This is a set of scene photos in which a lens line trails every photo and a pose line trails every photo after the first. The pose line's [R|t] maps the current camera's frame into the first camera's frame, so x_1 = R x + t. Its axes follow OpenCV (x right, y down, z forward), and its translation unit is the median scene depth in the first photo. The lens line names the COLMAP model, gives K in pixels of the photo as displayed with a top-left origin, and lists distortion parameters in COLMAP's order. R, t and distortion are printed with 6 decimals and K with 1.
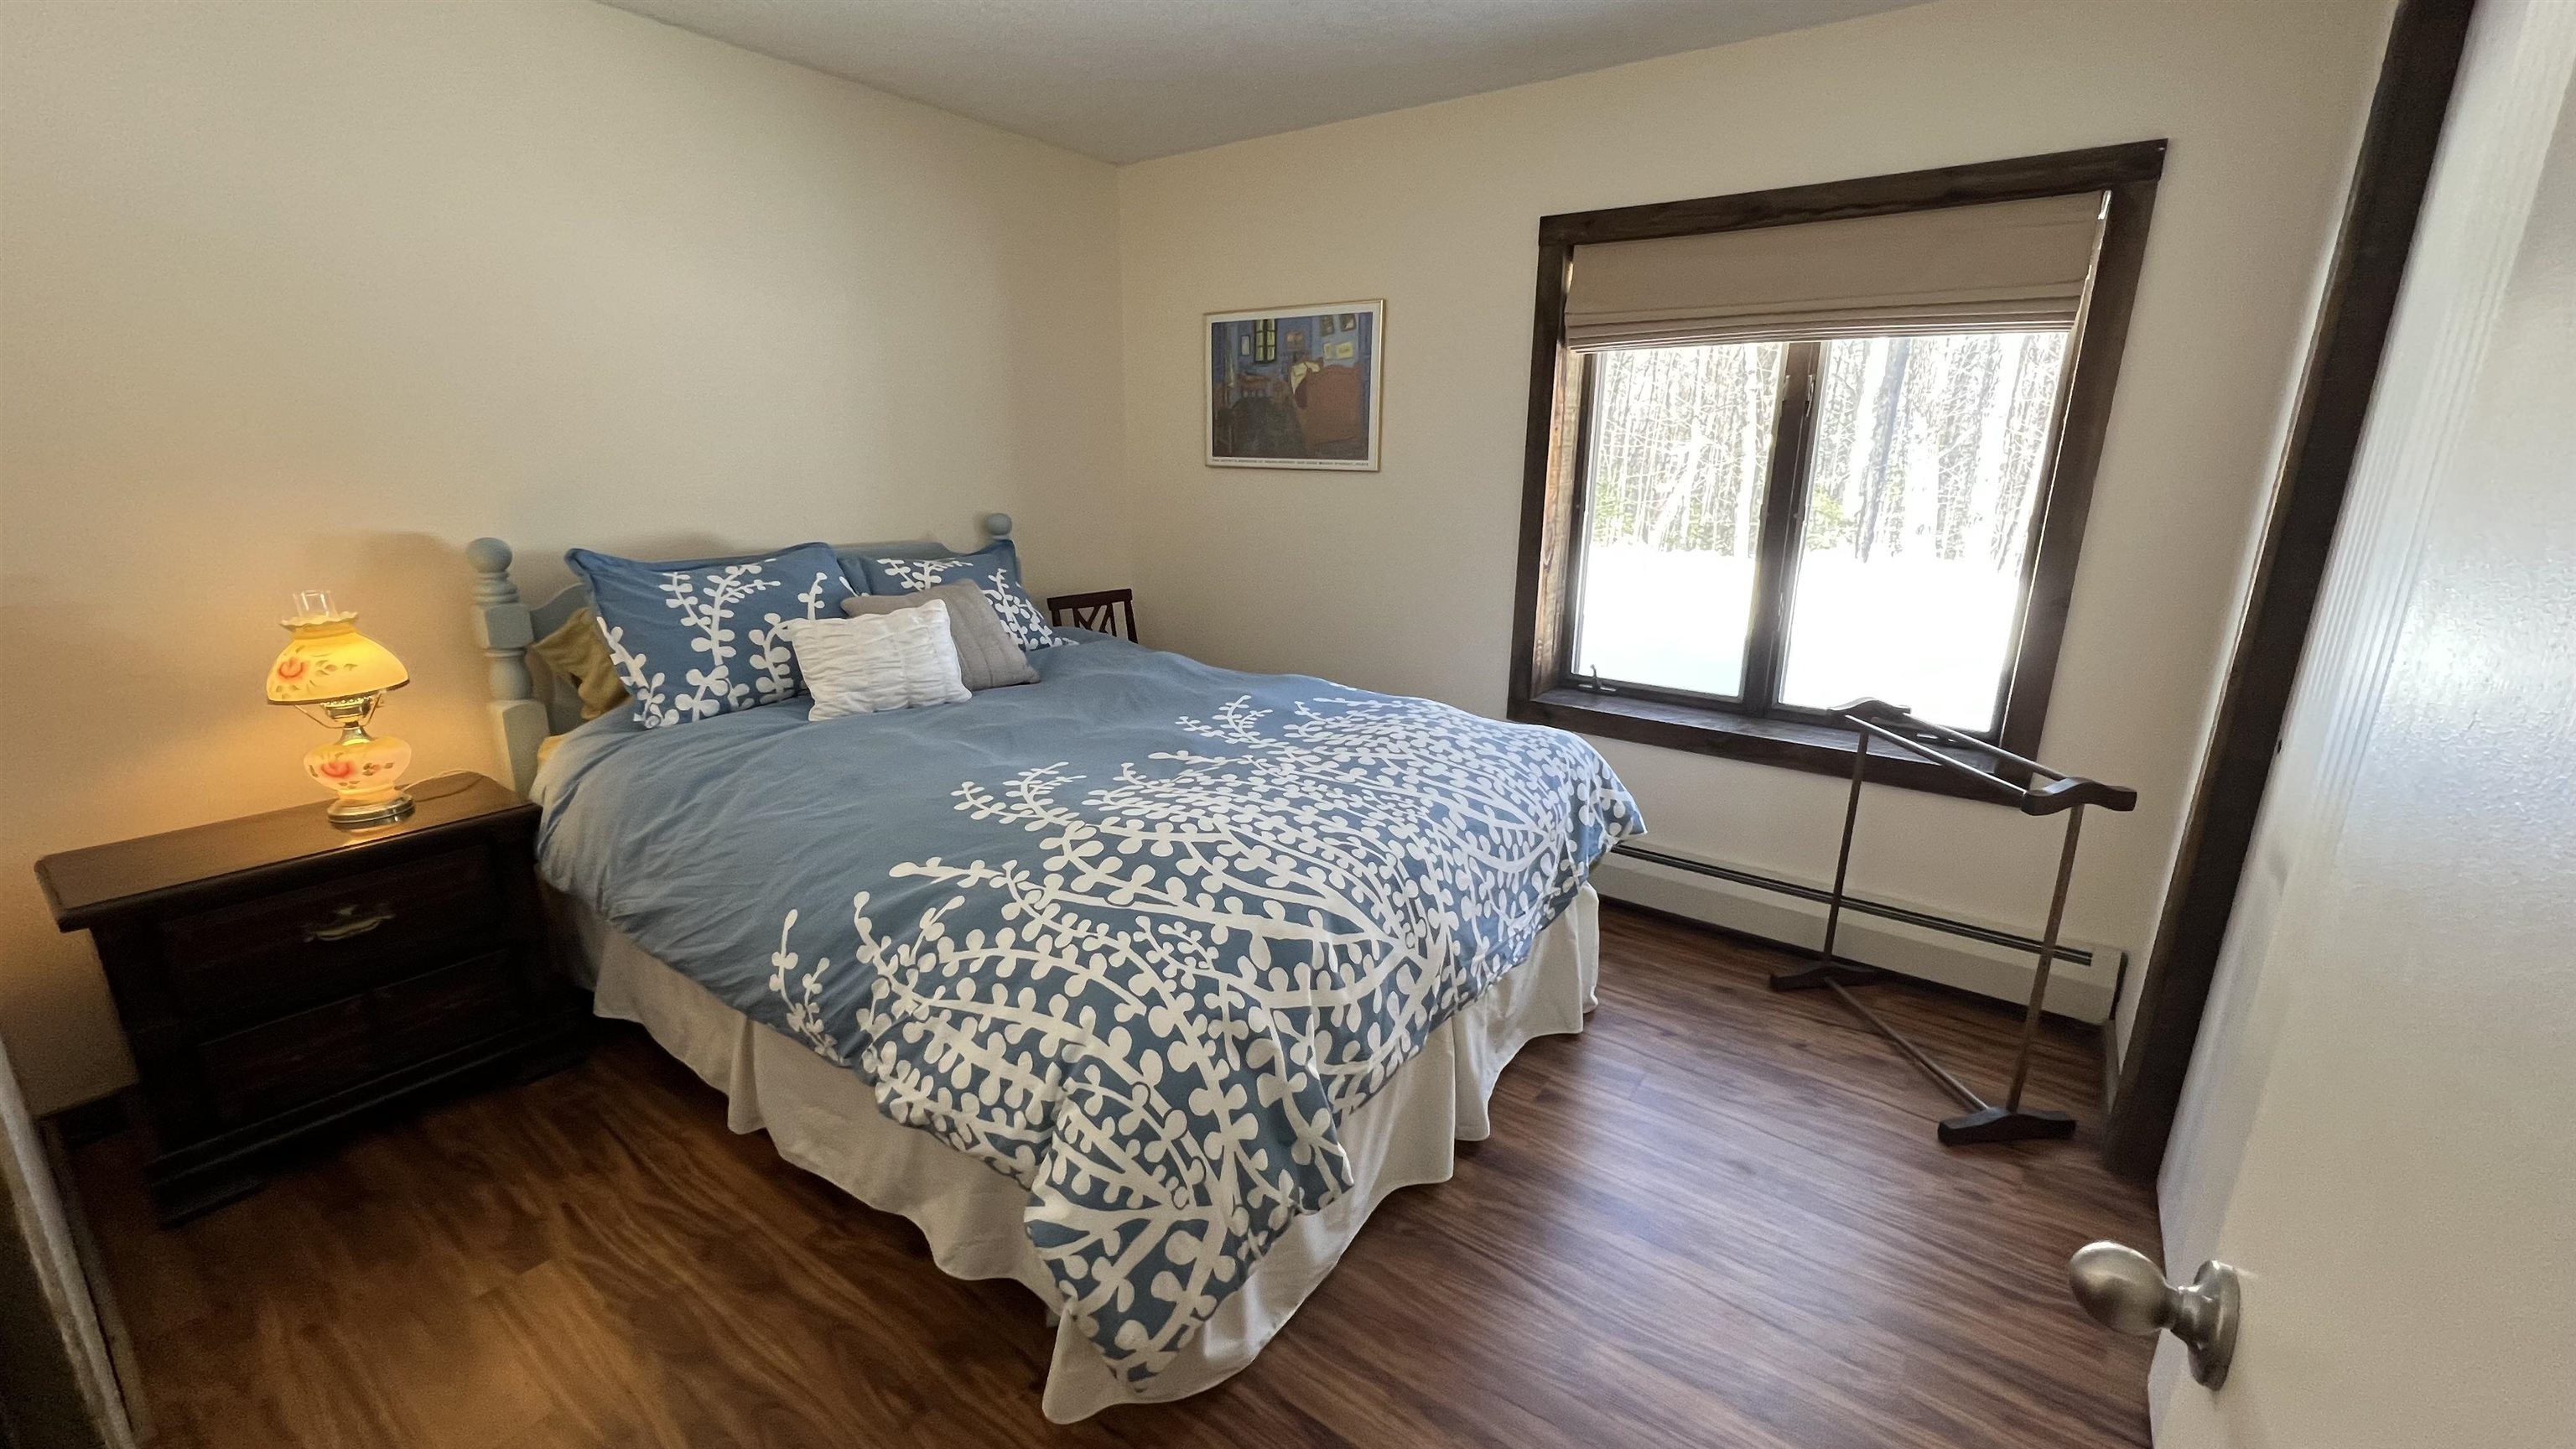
lens RADIAL K [[1003.2, 0, 1288.0], [0, 1003.2, 724.5], [0, 0, 1]] dist [0.011217, -0.000123]
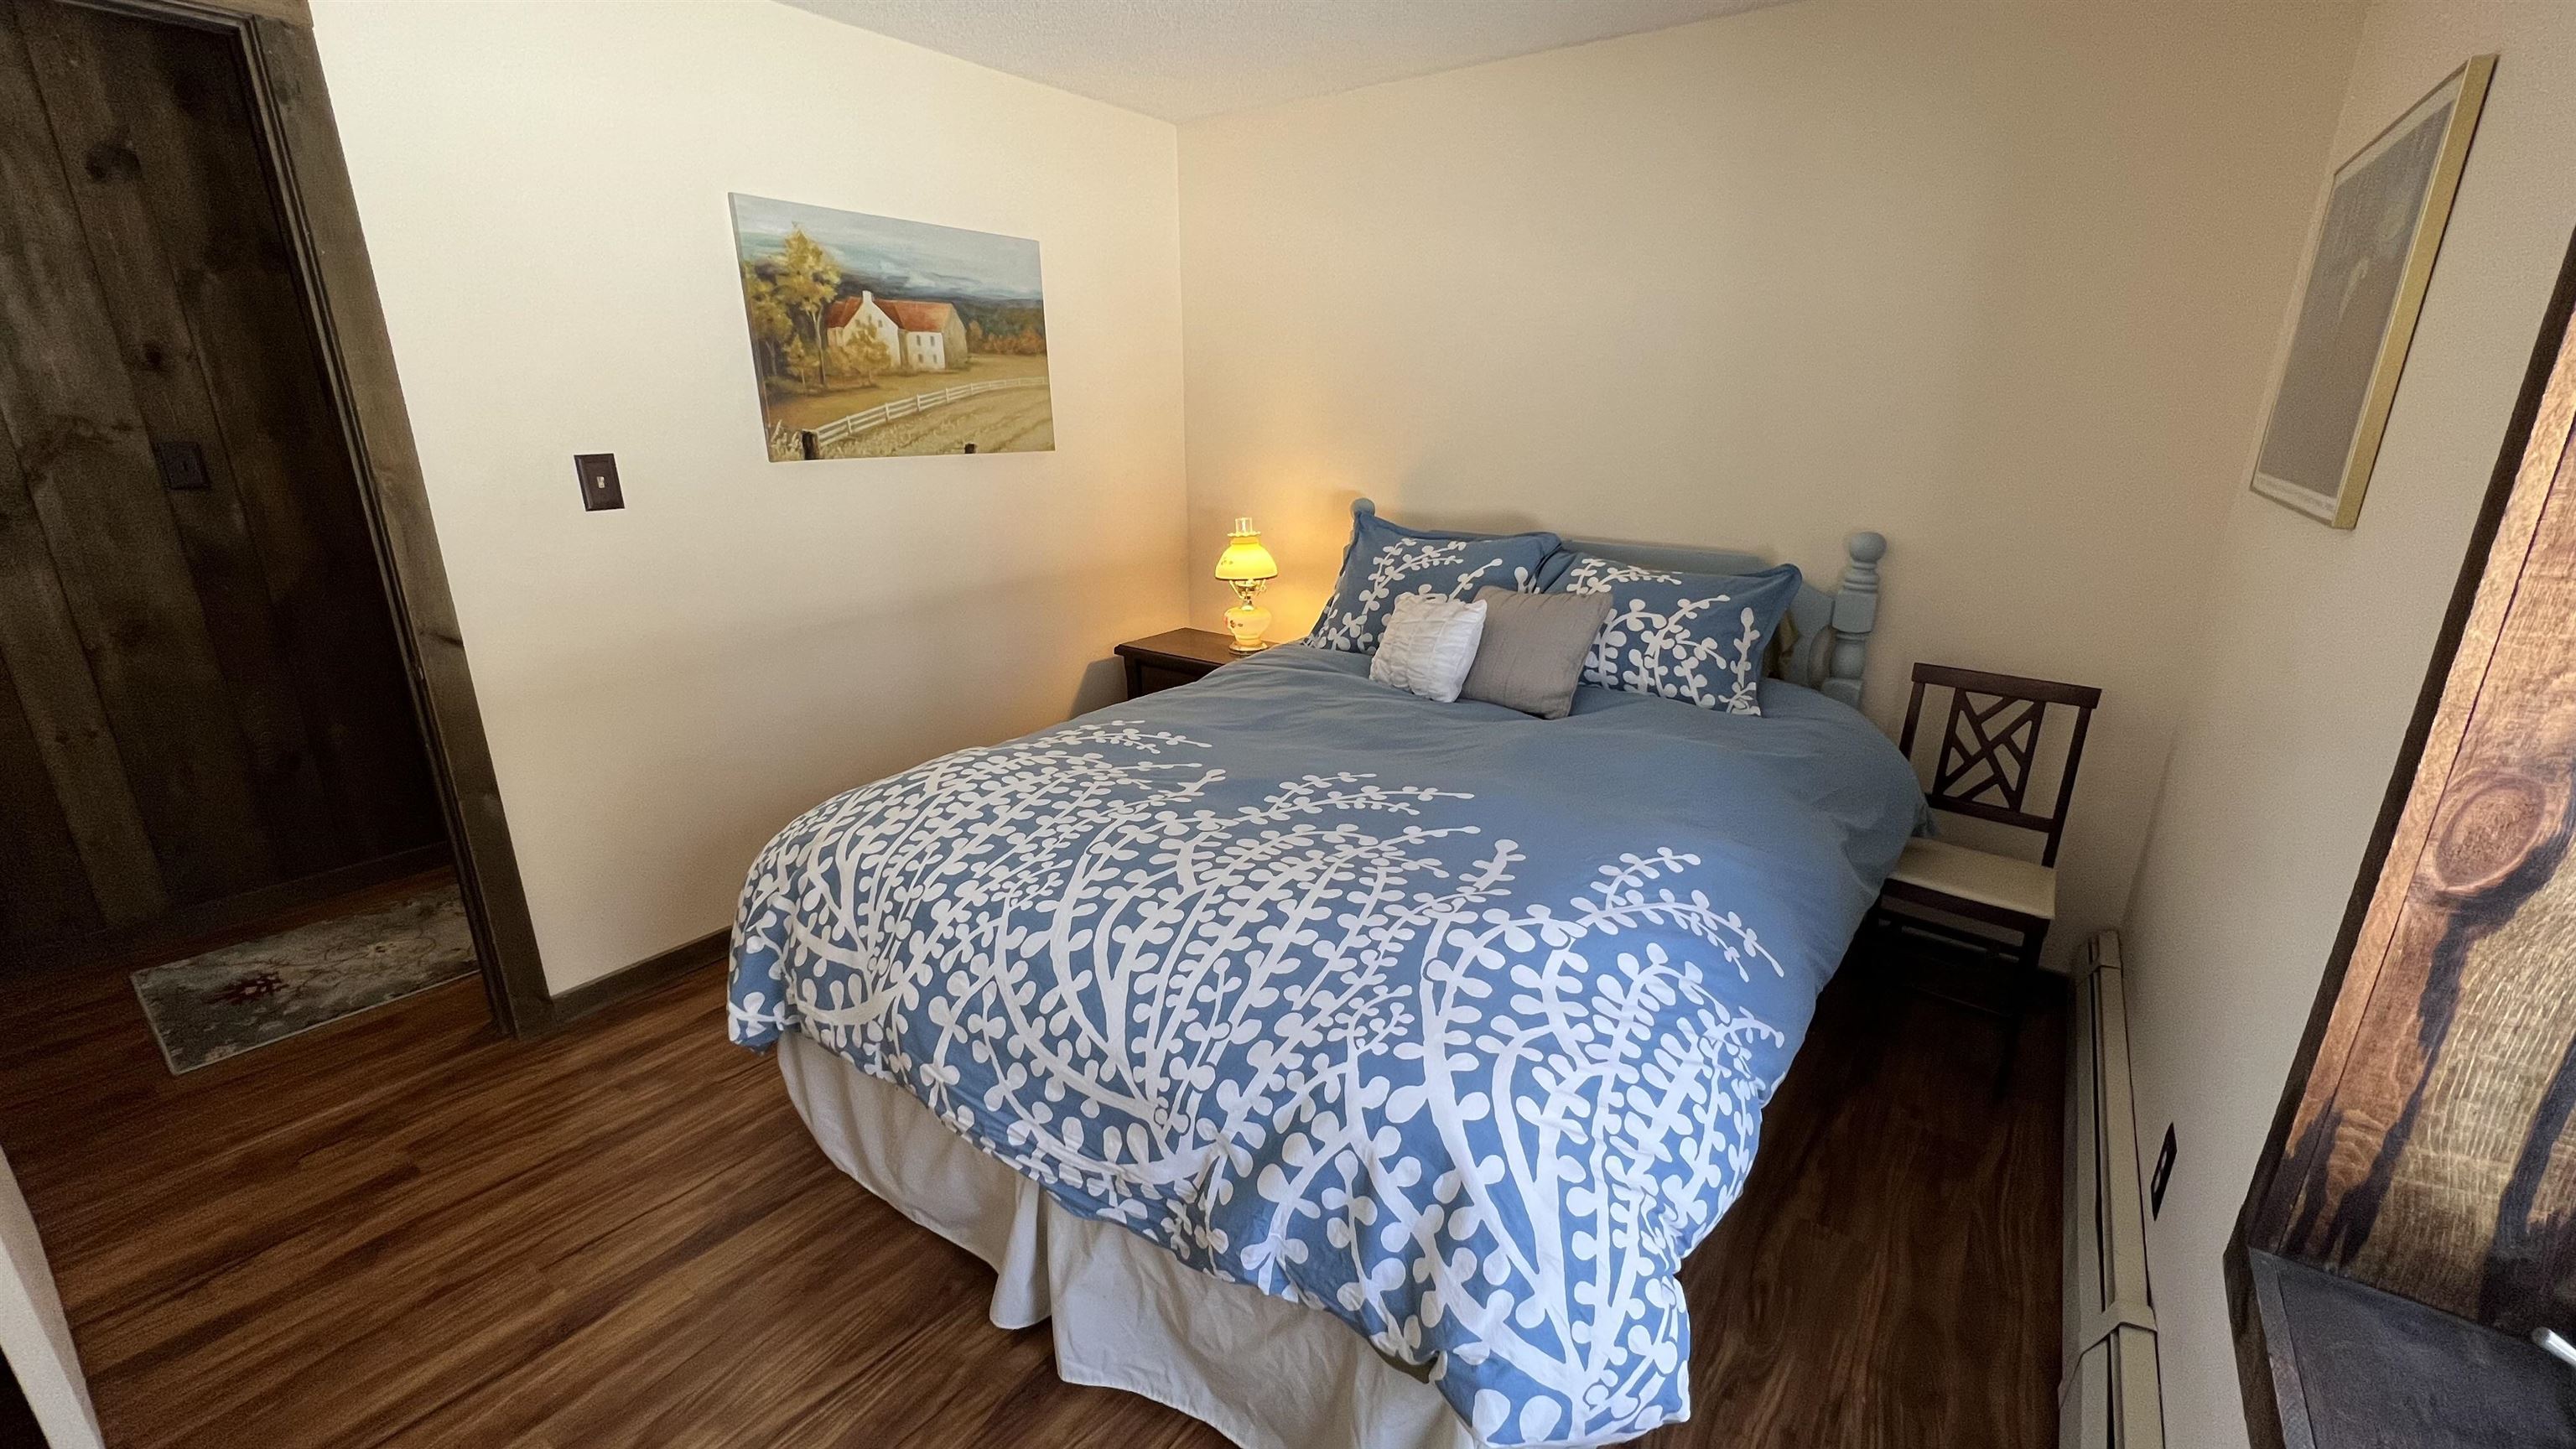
lens RADIAL K [[1073.4, 0, 1242.6], [0, 1073.4, 739.5], [0, 0, 1]] dist [-0.000032, -0.000121]
pose [[-0.012087, 0.292774, -0.956105, 0.806641], [-0.270120, 0.919670, 0.285031, -0.285794], [0.962751, 0.261708, 0.067968, 0.960504]]
